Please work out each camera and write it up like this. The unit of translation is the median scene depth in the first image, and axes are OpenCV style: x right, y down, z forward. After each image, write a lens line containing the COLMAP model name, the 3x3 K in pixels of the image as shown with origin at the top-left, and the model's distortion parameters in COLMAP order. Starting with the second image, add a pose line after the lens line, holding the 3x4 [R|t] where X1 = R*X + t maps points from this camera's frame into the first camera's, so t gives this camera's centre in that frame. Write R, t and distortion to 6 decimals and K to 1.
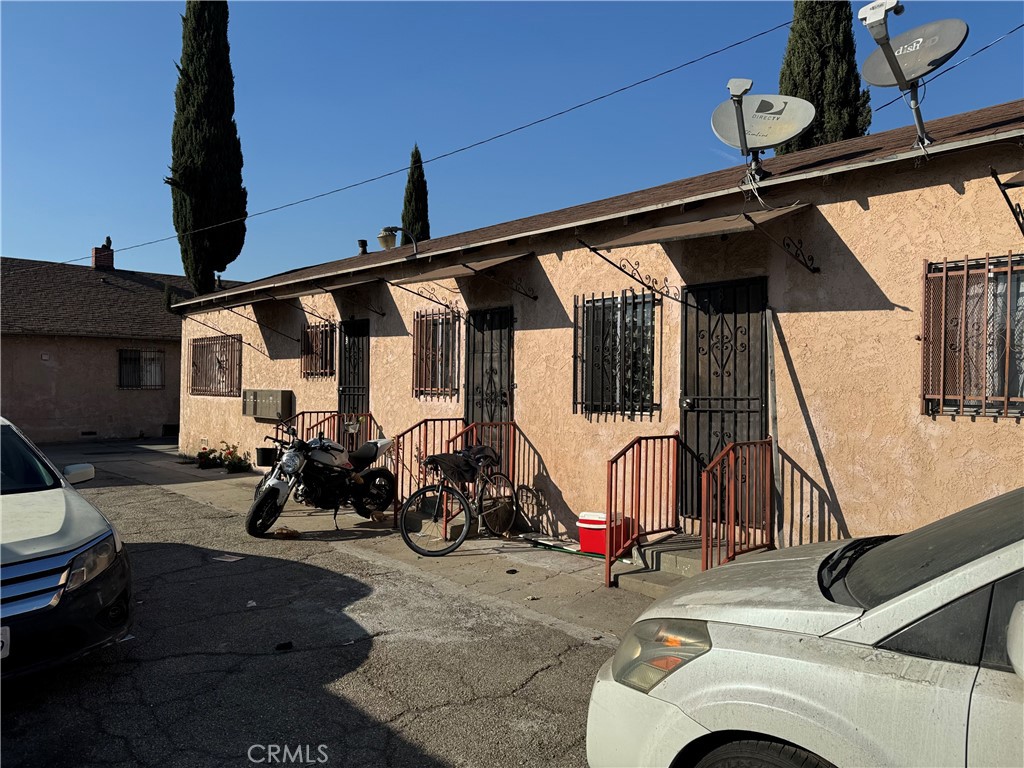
lens RADIAL K [[714.5, 0, 513.2], [0, 714.5, 386.2], [0, 0, 1]] dist [0.062913, -0.076068]
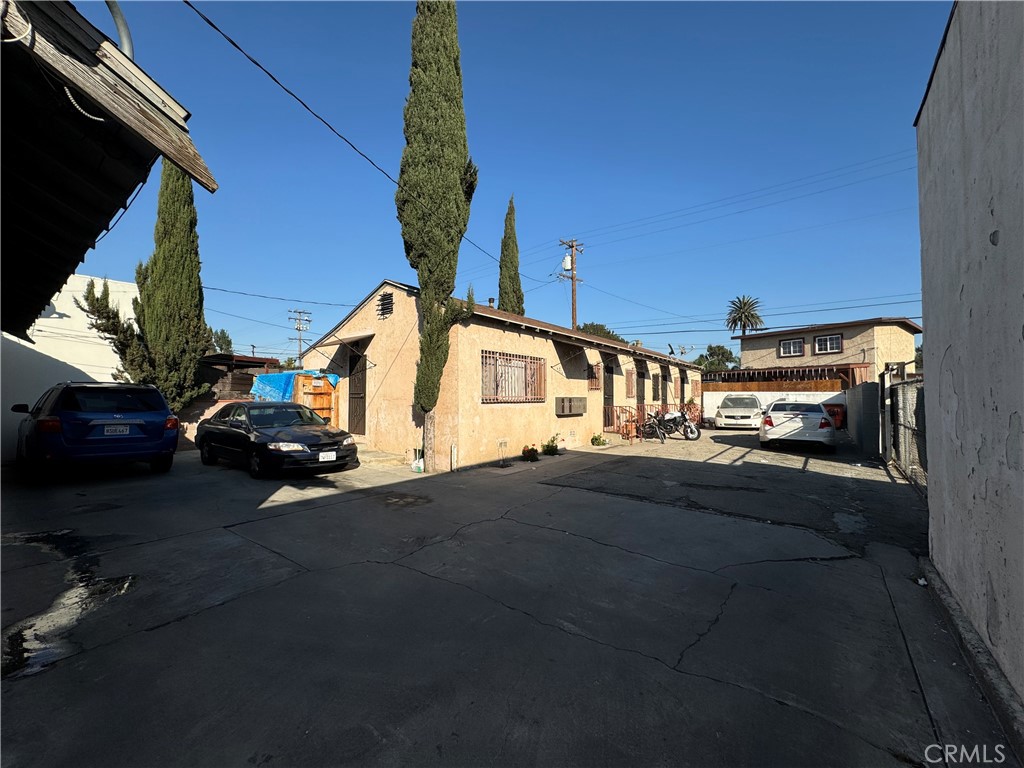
lens RADIAL K [[409.4, 0, 509.8], [0, 409.4, 383.5], [0, 0, 1]] dist [-0.003558, 0.000630]
pose [[-0.151128, 0.020241, 0.988307, -1.249724], [-0.004423, 0.999766, -0.021152, -0.005735], [-0.988504, -0.007568, -0.151003, 1.274279]]
